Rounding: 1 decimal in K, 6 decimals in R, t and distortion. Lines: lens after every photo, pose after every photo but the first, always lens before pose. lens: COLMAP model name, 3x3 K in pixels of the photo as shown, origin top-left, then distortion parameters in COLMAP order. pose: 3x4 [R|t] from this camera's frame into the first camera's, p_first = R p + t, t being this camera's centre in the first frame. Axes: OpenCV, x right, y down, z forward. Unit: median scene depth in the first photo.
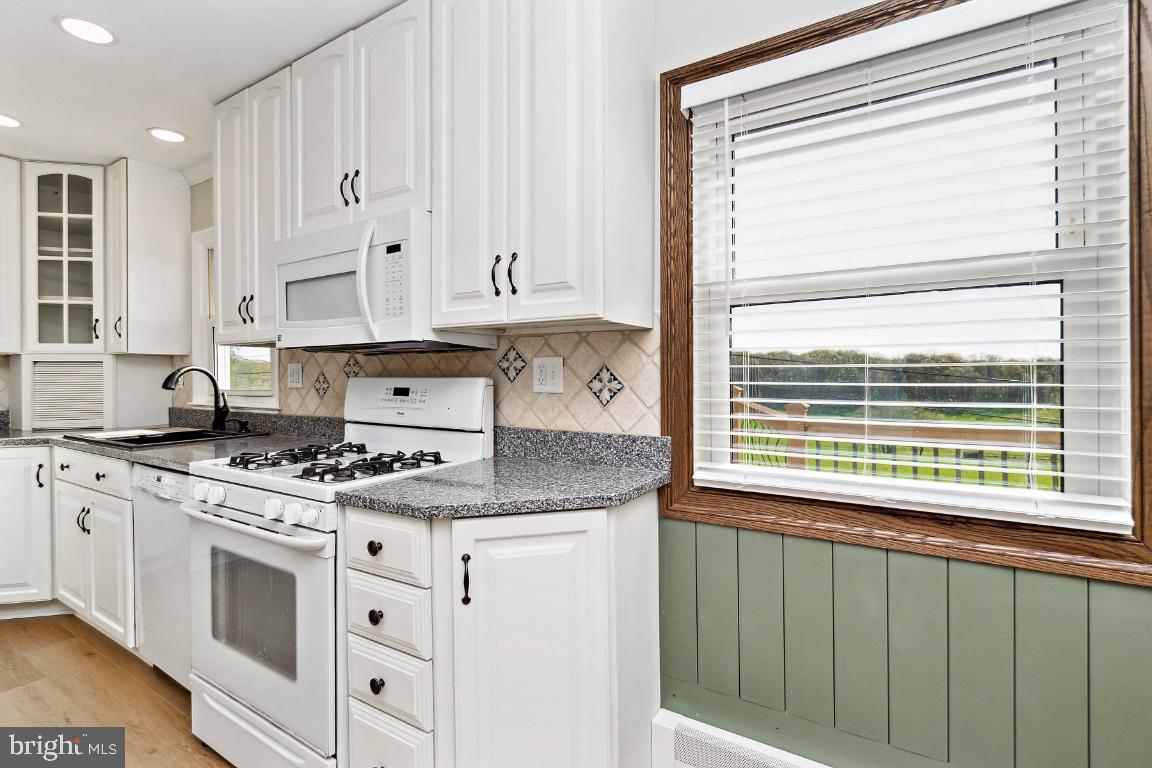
lens RADIAL K [[539.3, 0, 575.0], [0, 539.3, 372.3], [0, 0, 1]] dist [0.000026, -0.000005]
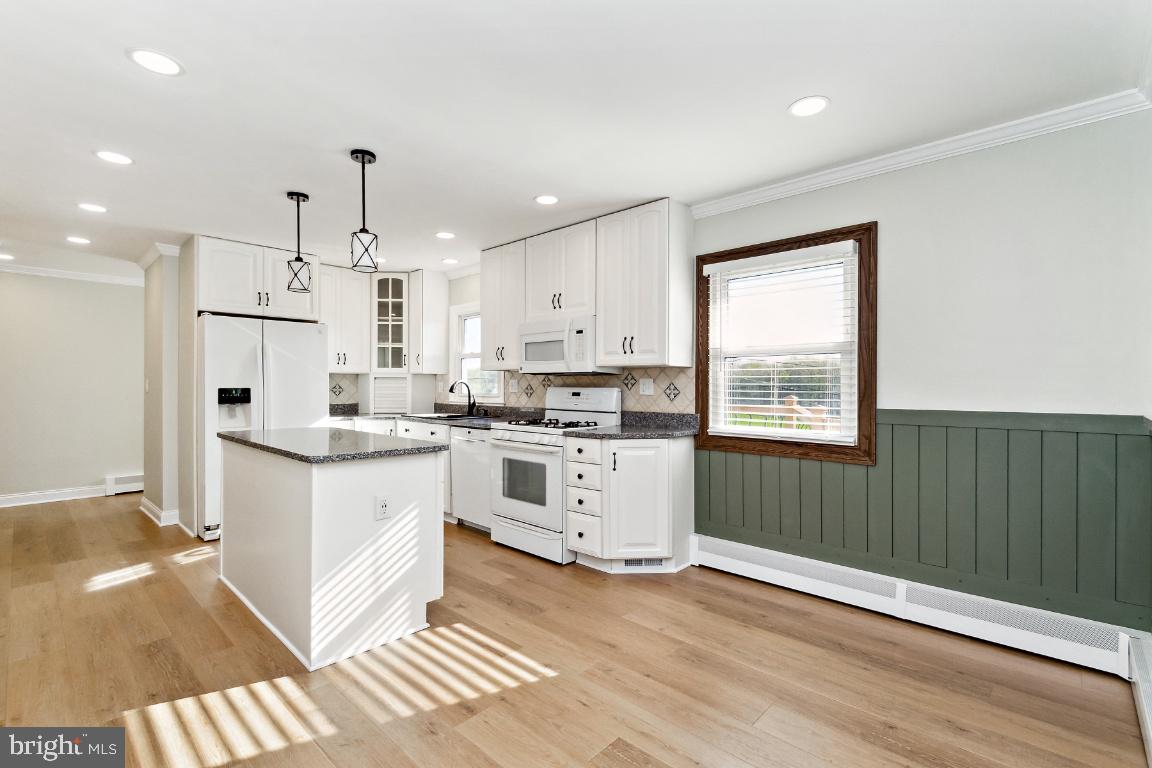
lens RADIAL K [[519.5, 0, 576.0], [0, 519.5, 384.0], [0, 0, 1]] dist [-0.000239, -0.000460]
pose [[0.981305, 0.007660, -0.192307, 0.073040], [-0.007935, 0.999968, -0.000660, -0.002542], [0.192296, 0.002173, 0.981335, -1.096132]]
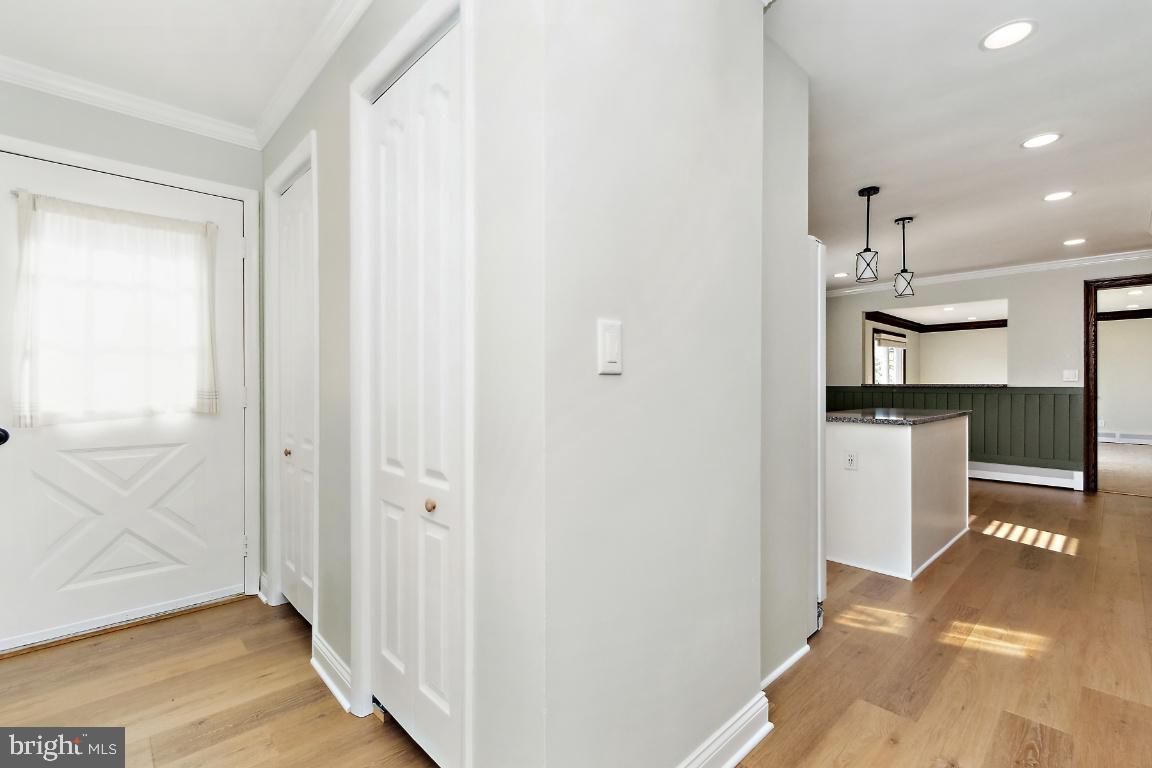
lens RADIAL K [[519.5, 0, 576.0], [0, 519.5, 384.0], [0, 0, 1]] dist [-0.000239, -0.000460]
pose [[0.249336, 0.002472, 0.968414, -3.259494], [-0.000866, 0.999997, -0.002329, 0.068718], [-0.968417, -0.000258, 0.249337, 1.013587]]
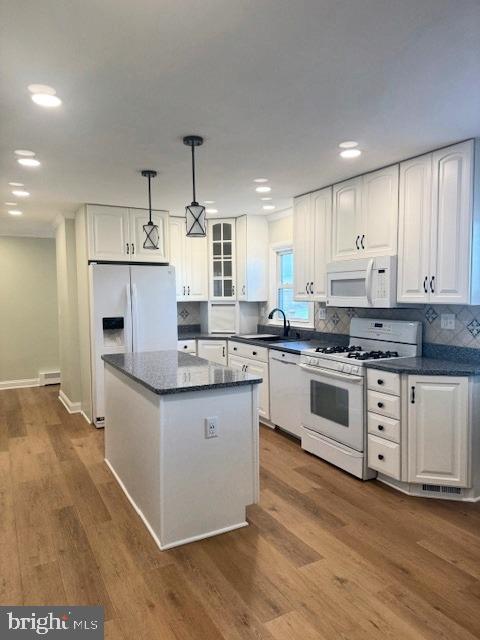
lens RADIAL K [[439.7, 0, 240.0], [0, 439.7, 320.0], [0, 0, 1]] dist [0.071389, -0.094440]
pose [[0.871879, 0.028121, -0.488913, 0.100991], [0.003697, 0.997943, 0.063993, -0.123879], [0.489707, -0.057602, 0.869982, -1.058992]]
